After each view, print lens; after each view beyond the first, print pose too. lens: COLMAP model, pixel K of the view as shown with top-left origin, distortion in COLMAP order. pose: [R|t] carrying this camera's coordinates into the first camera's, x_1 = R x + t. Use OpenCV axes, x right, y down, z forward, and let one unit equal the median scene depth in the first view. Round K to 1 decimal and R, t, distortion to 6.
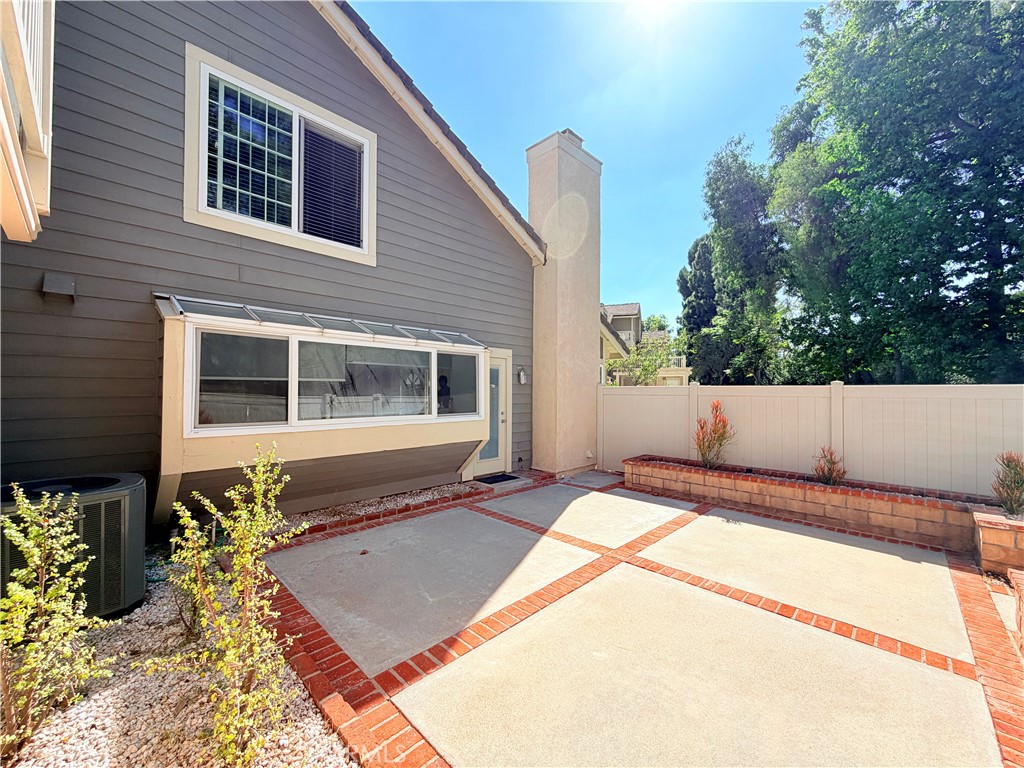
lens RADIAL K [[409.8, 0, 510.4], [0, 409.8, 385.0], [0, 0, 1]] dist [-0.000546, 0.000096]
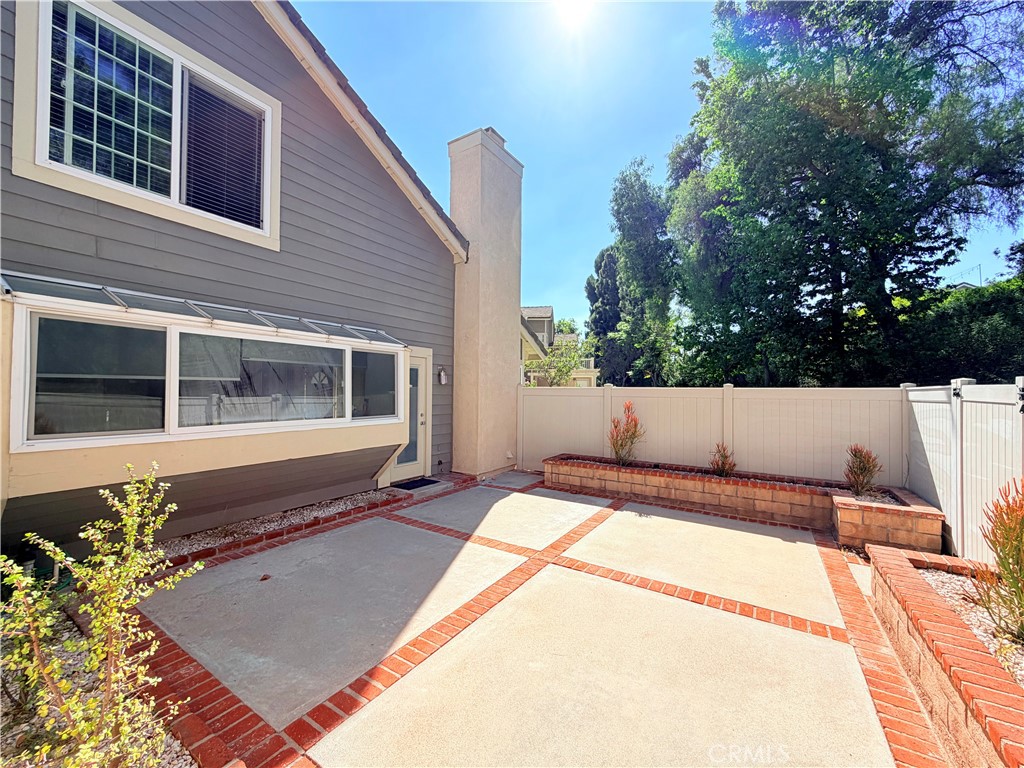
lens RADIAL K [[409.8, 0, 511.7], [0, 409.8, 384.6], [0, 0, 1]] dist [-0.000546, 0.000096]
pose [[0.977479, 0.006372, 0.210935, -0.022531], [-0.006432, 0.999979, -0.000400, -0.003897], [-0.210933, -0.000966, 0.977500, 0.027579]]
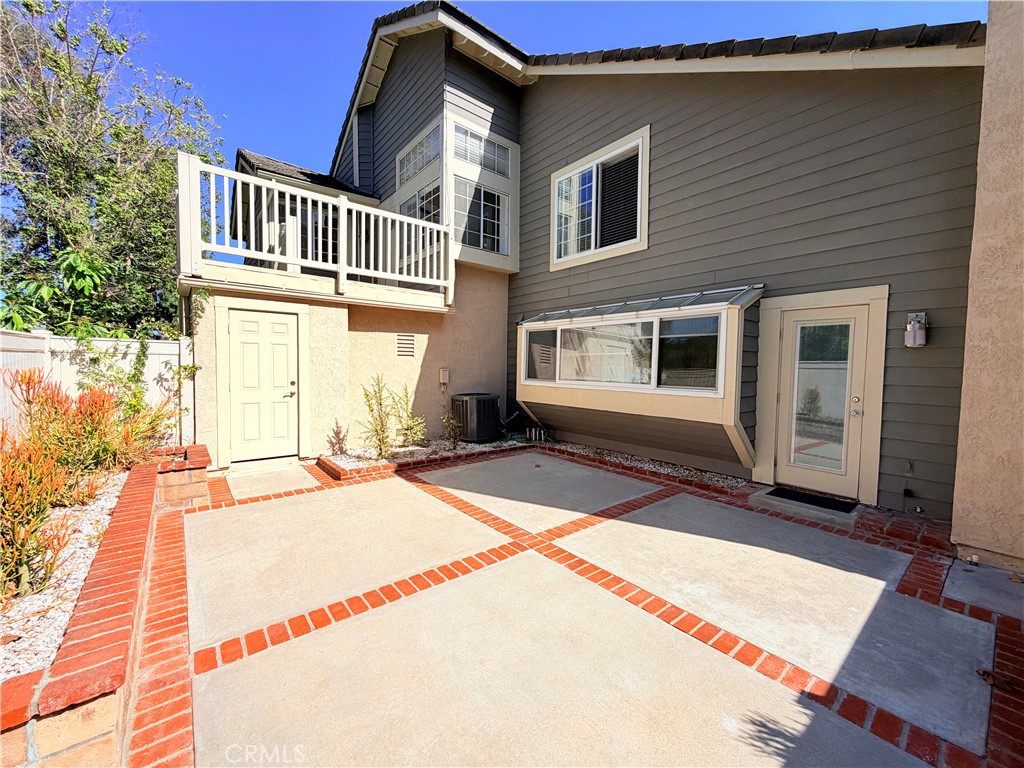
lens RADIAL K [[409.8, 0, 508.7], [0, 409.8, 386.5], [0, 0, 1]] dist [-0.000546, 0.000096]
pose [[-0.125488, 0.042933, -0.991166, 0.851583], [-0.000254, 0.999062, 0.043307, 0.033919], [0.992095, 0.005687, -0.125359, 0.797100]]
